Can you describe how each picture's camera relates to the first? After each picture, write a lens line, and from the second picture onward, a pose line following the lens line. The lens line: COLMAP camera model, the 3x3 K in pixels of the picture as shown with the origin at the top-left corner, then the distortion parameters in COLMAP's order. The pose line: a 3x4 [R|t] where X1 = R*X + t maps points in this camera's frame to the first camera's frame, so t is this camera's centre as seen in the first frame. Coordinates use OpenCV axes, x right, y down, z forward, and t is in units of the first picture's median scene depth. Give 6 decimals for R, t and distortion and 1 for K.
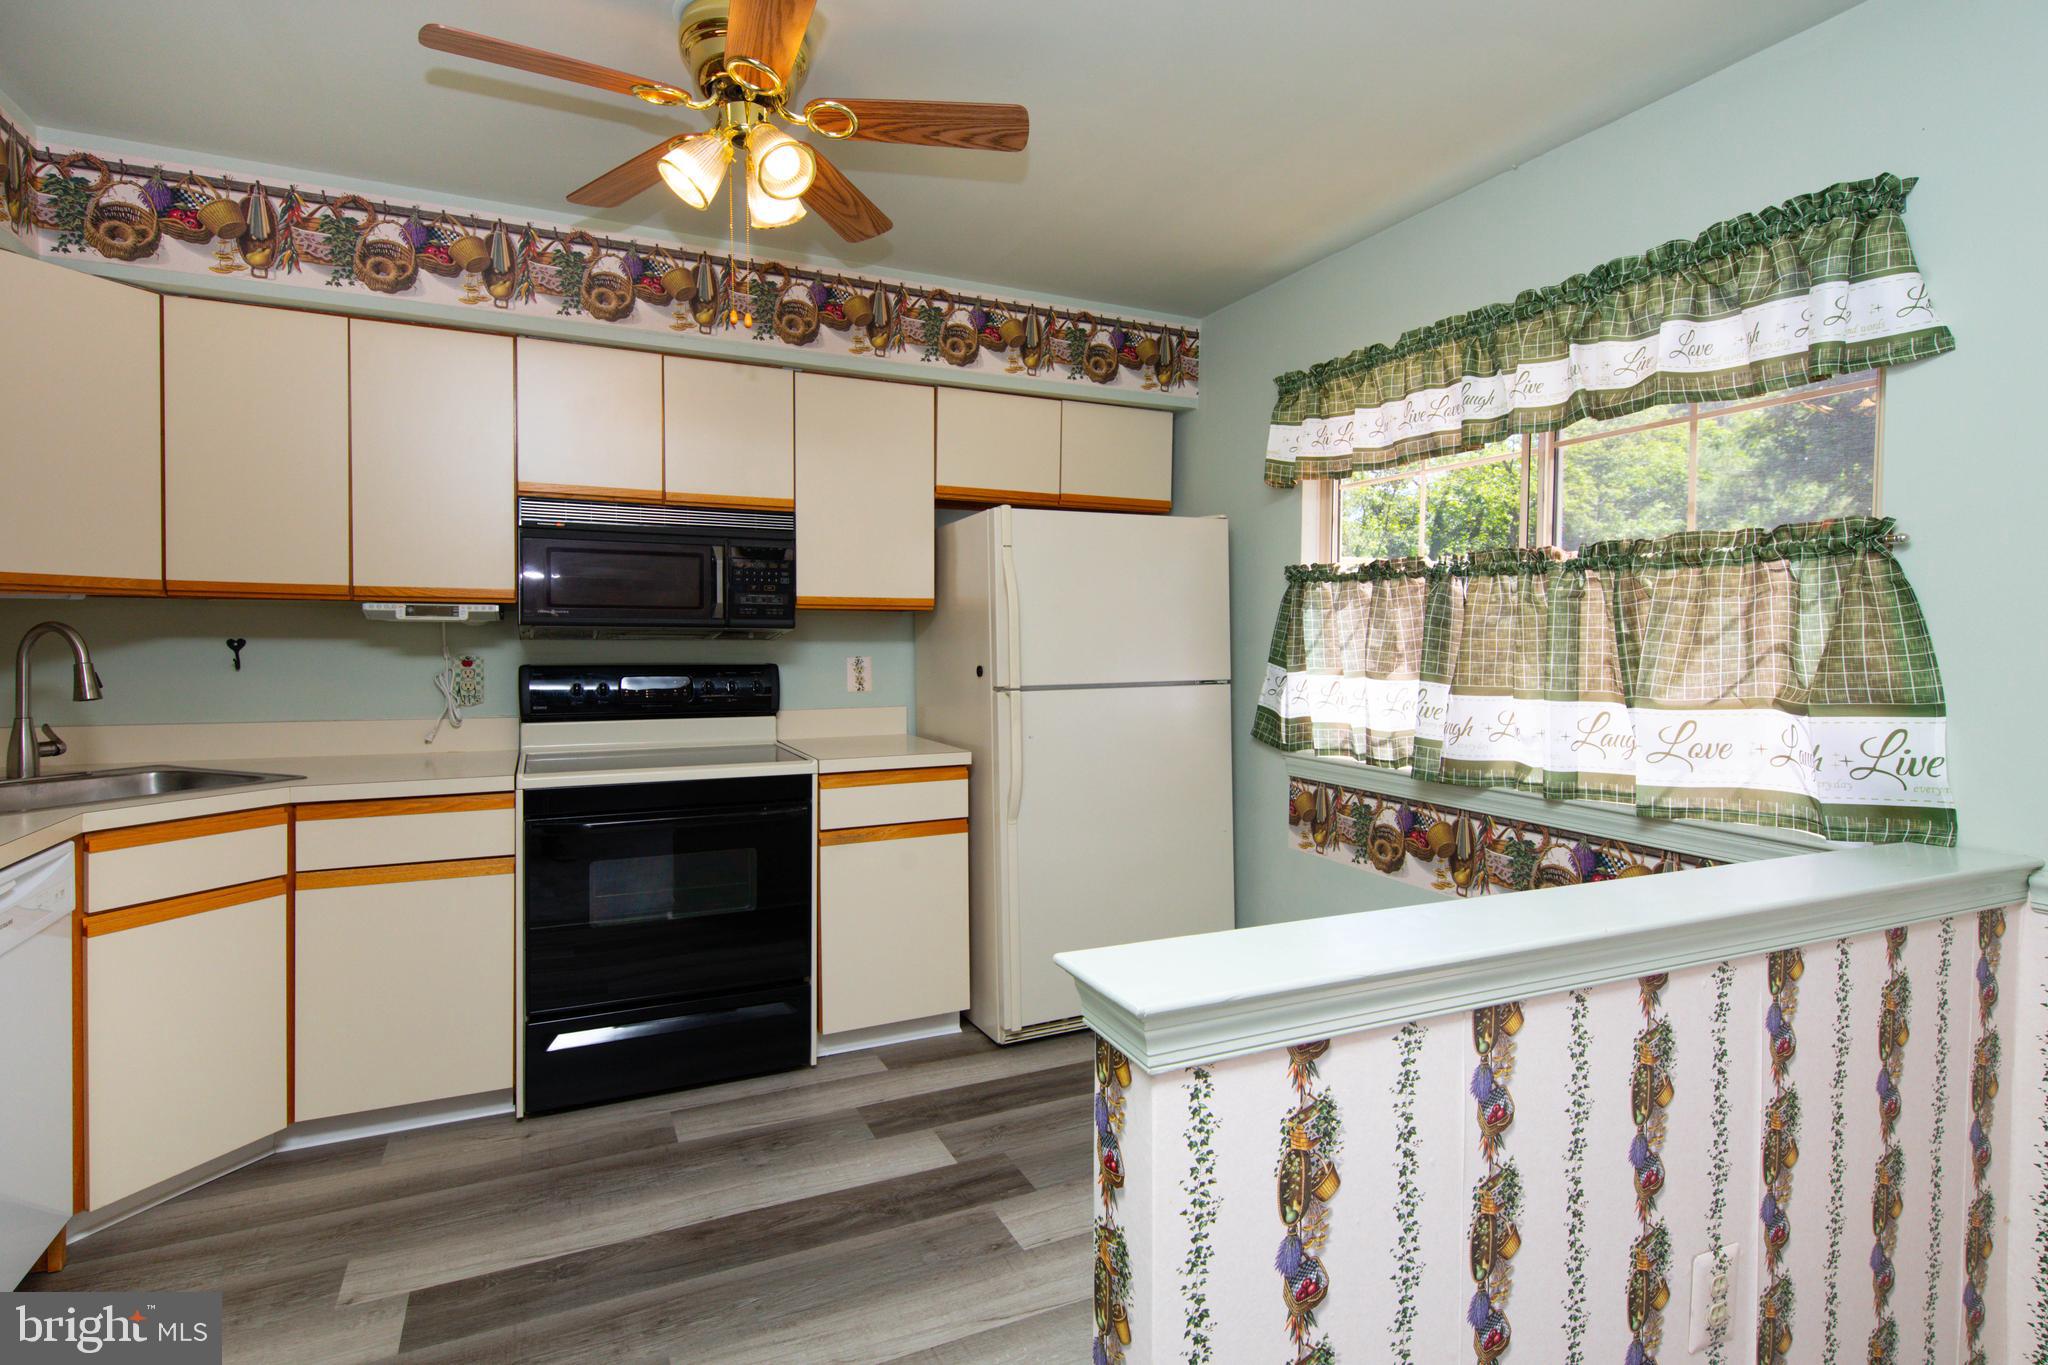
lens RADIAL K [[994.8, 0, 1046.6], [0, 994.8, 664.6], [0, 0, 1]] dist [0.013561, -0.001892]
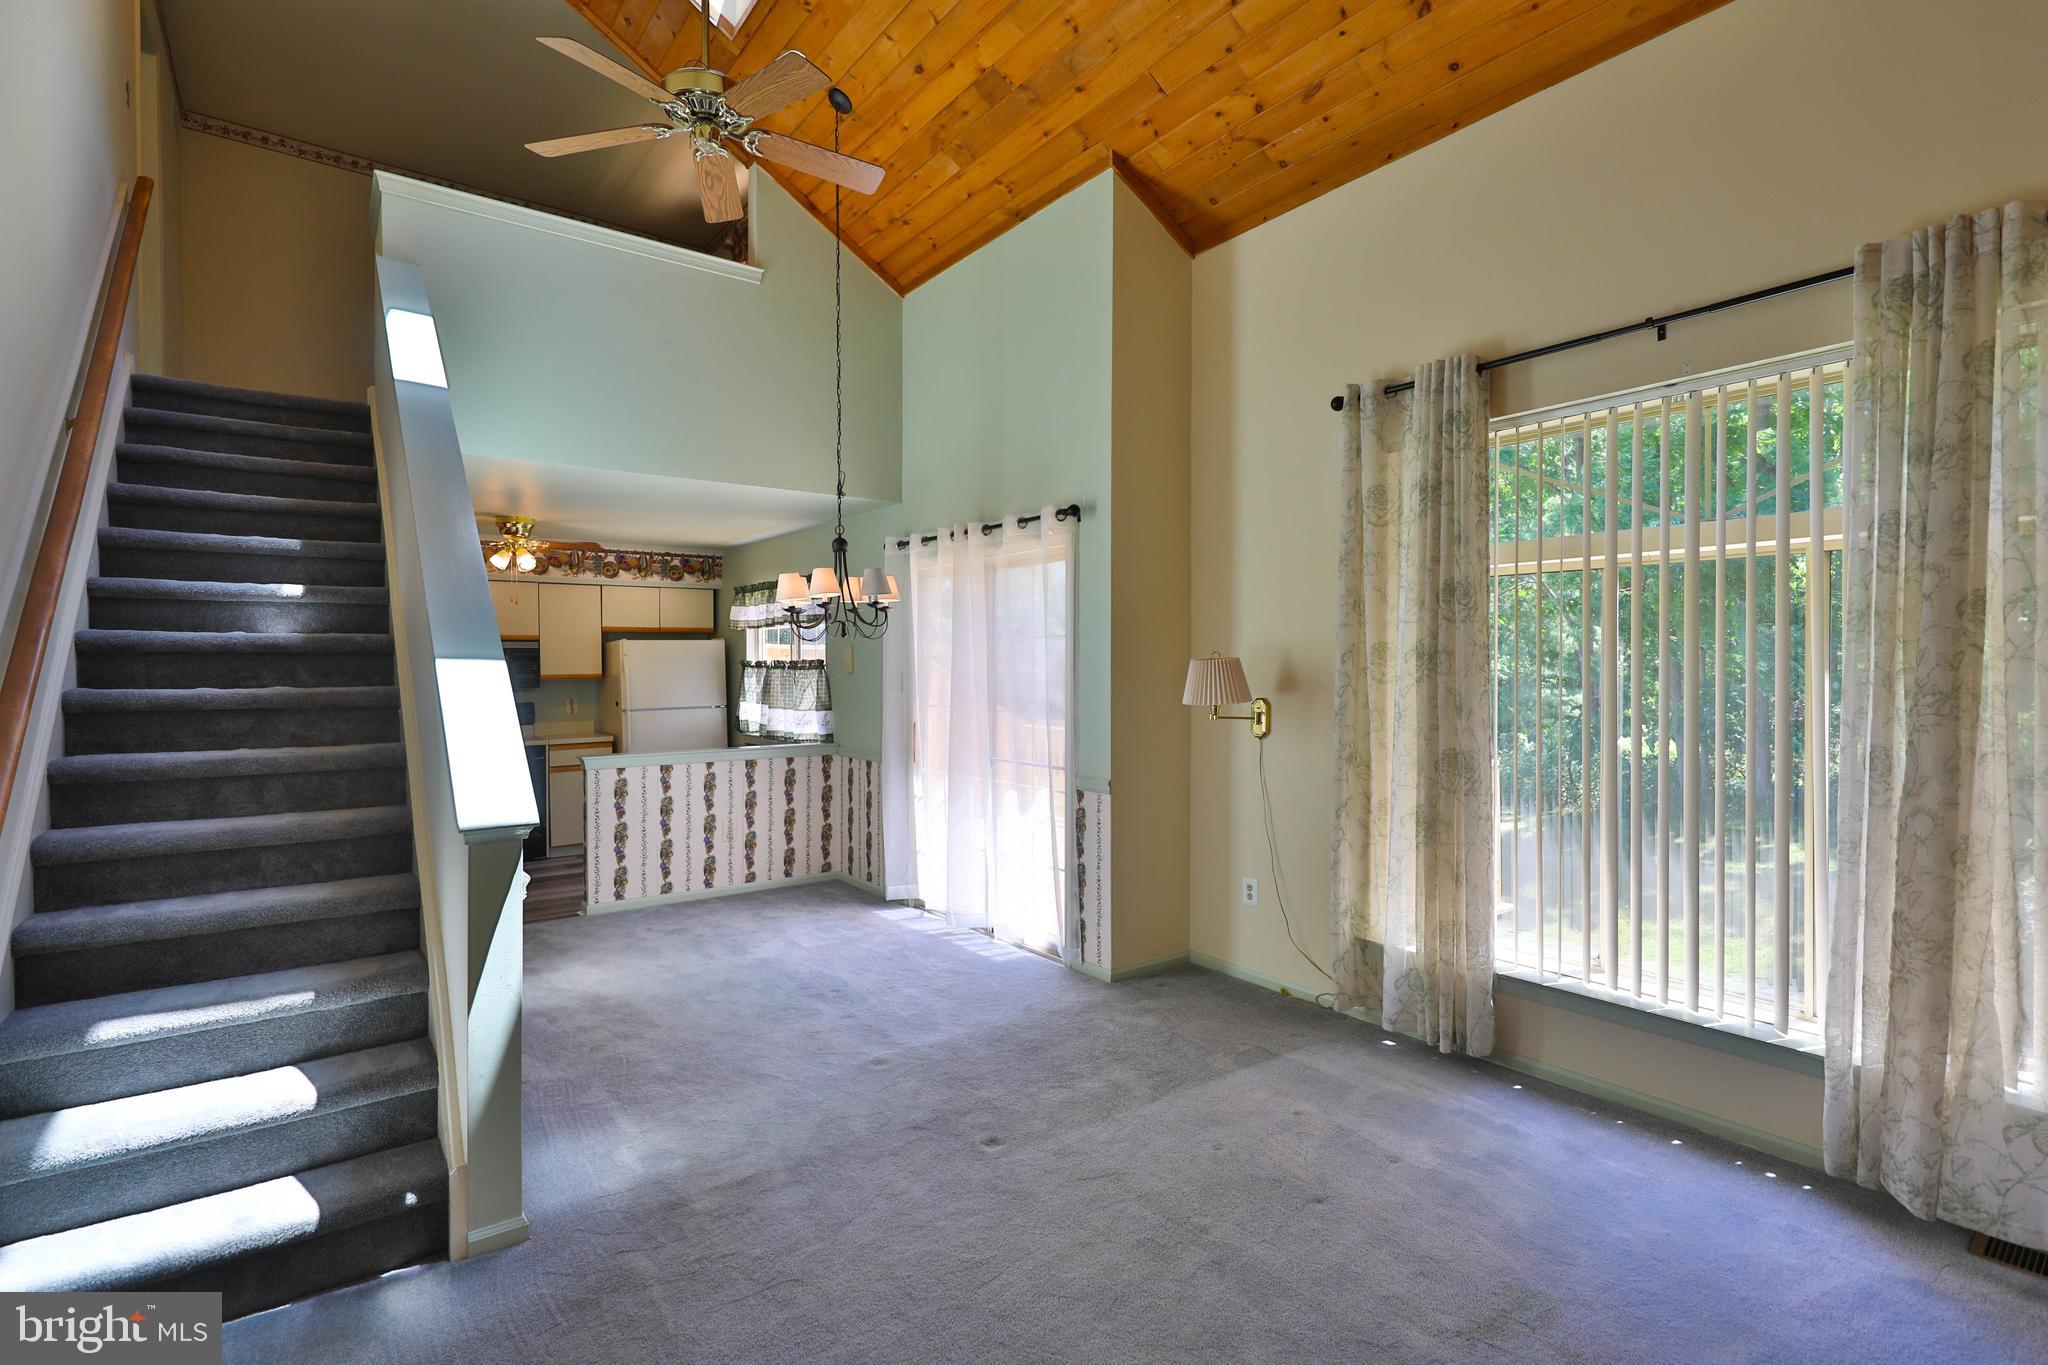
lens RADIAL K [[957.1, 0, 978.5], [0, 957.1, 674.0], [0, 0, 1]] dist [0.002813, 0.000158]
pose [[0.988875, -0.015976, 0.147891, 0.502297], [0.019235, 0.999602, -0.020629, -0.001772], [-0.147503, 0.023244, 0.988789, -1.593178]]
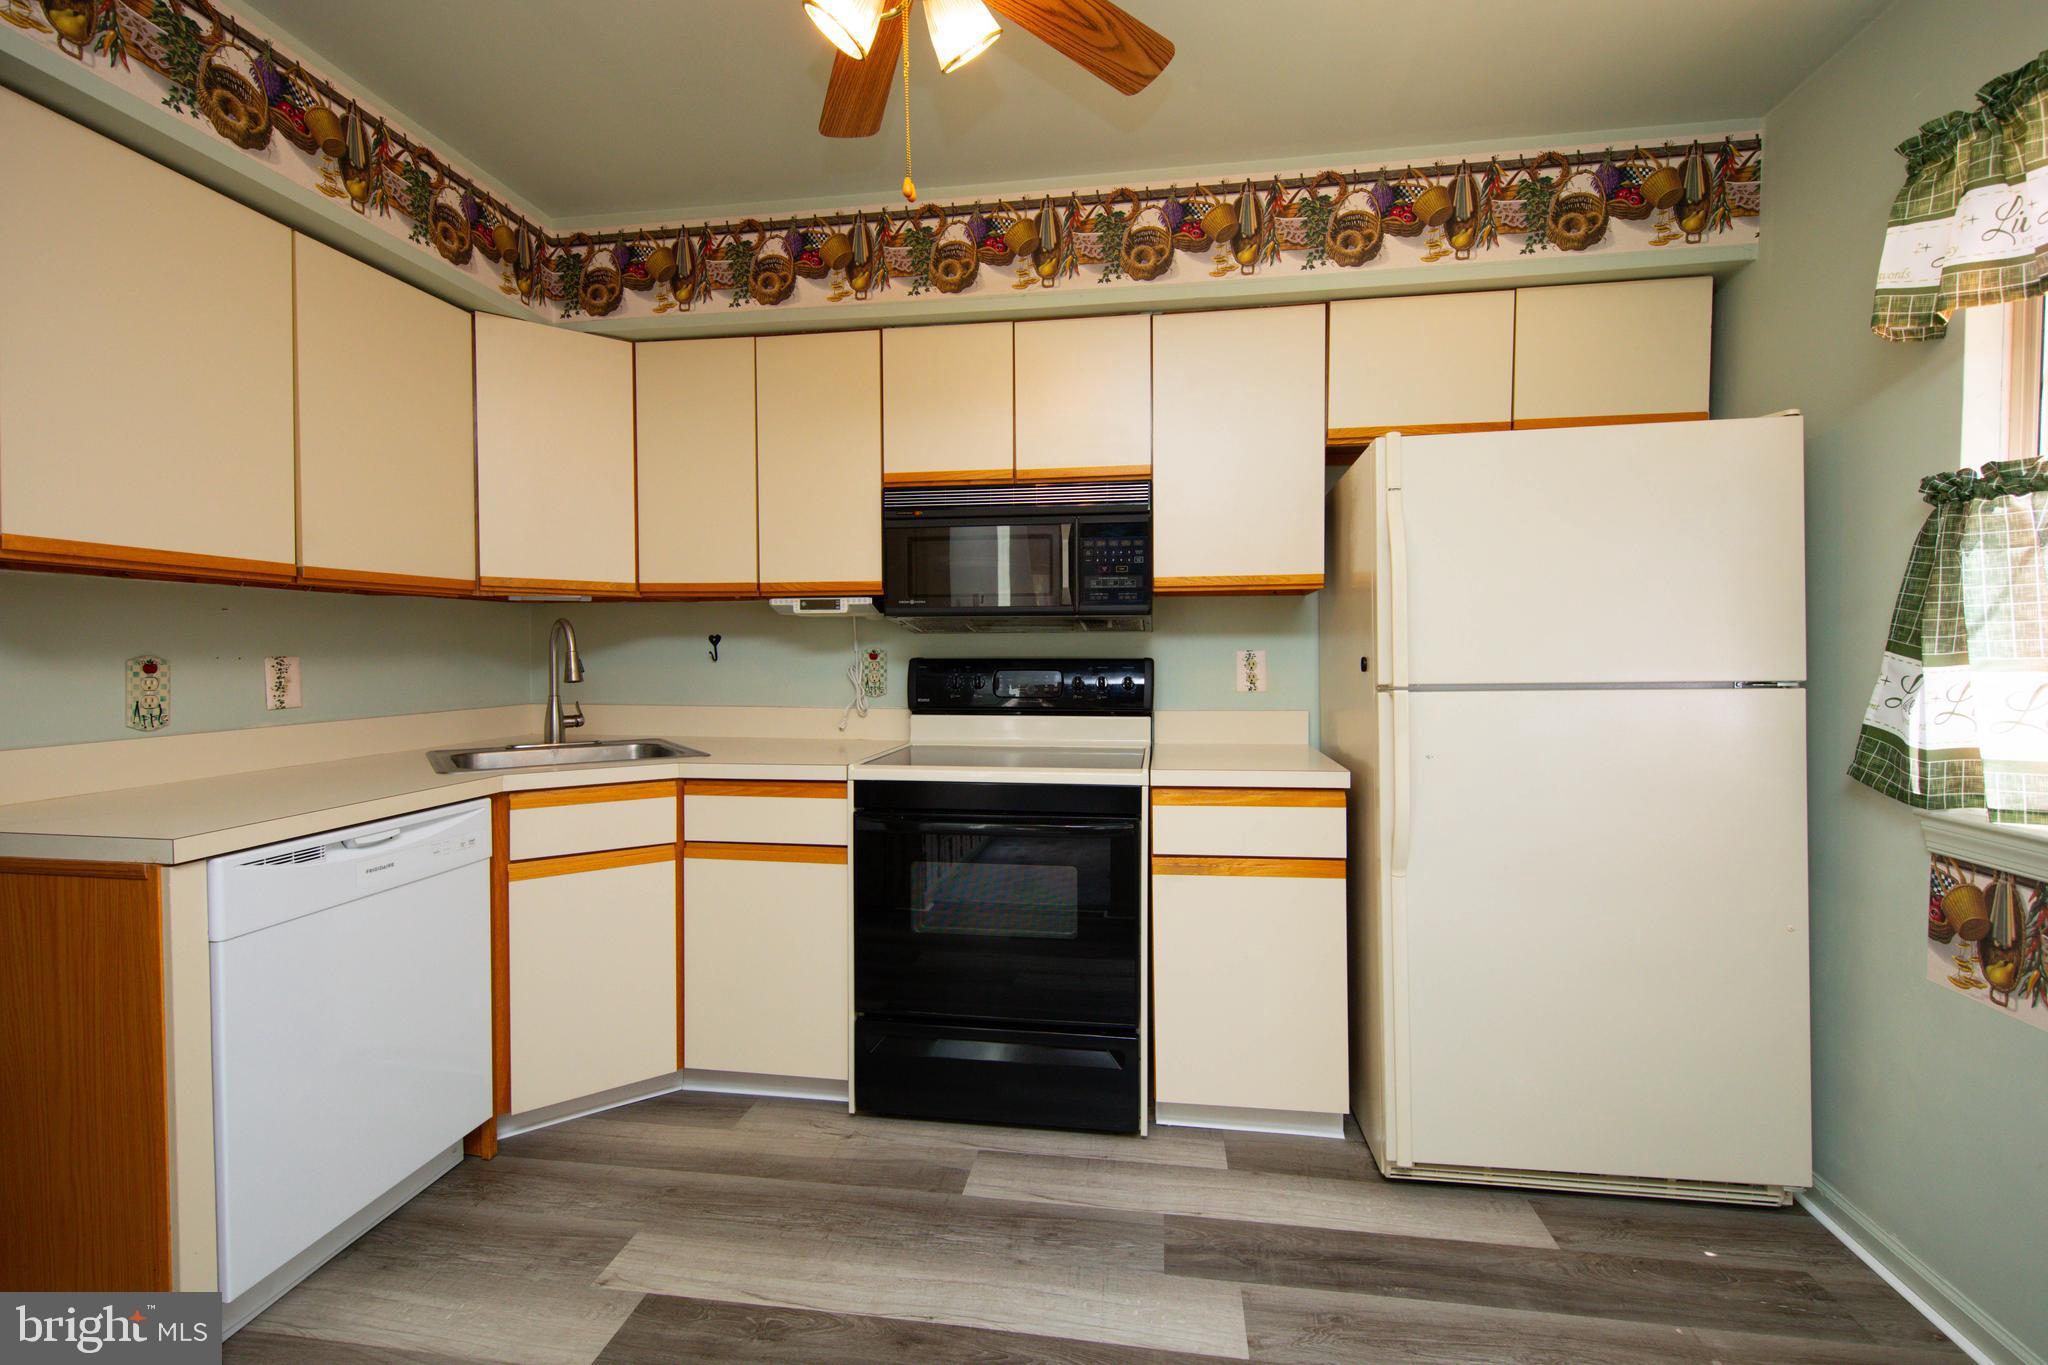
lens RADIAL K [[927.8, 0, 1047.7], [0, 927.8, 675.4], [0, 0, 1]] dist [0.015915, -0.007241]
pose [[0.841159, 0.009054, -0.540713, 0.116355], [-0.009220, 0.999955, 0.002401, 0.016362], [0.540710, 0.002966, 0.841204, 0.304381]]
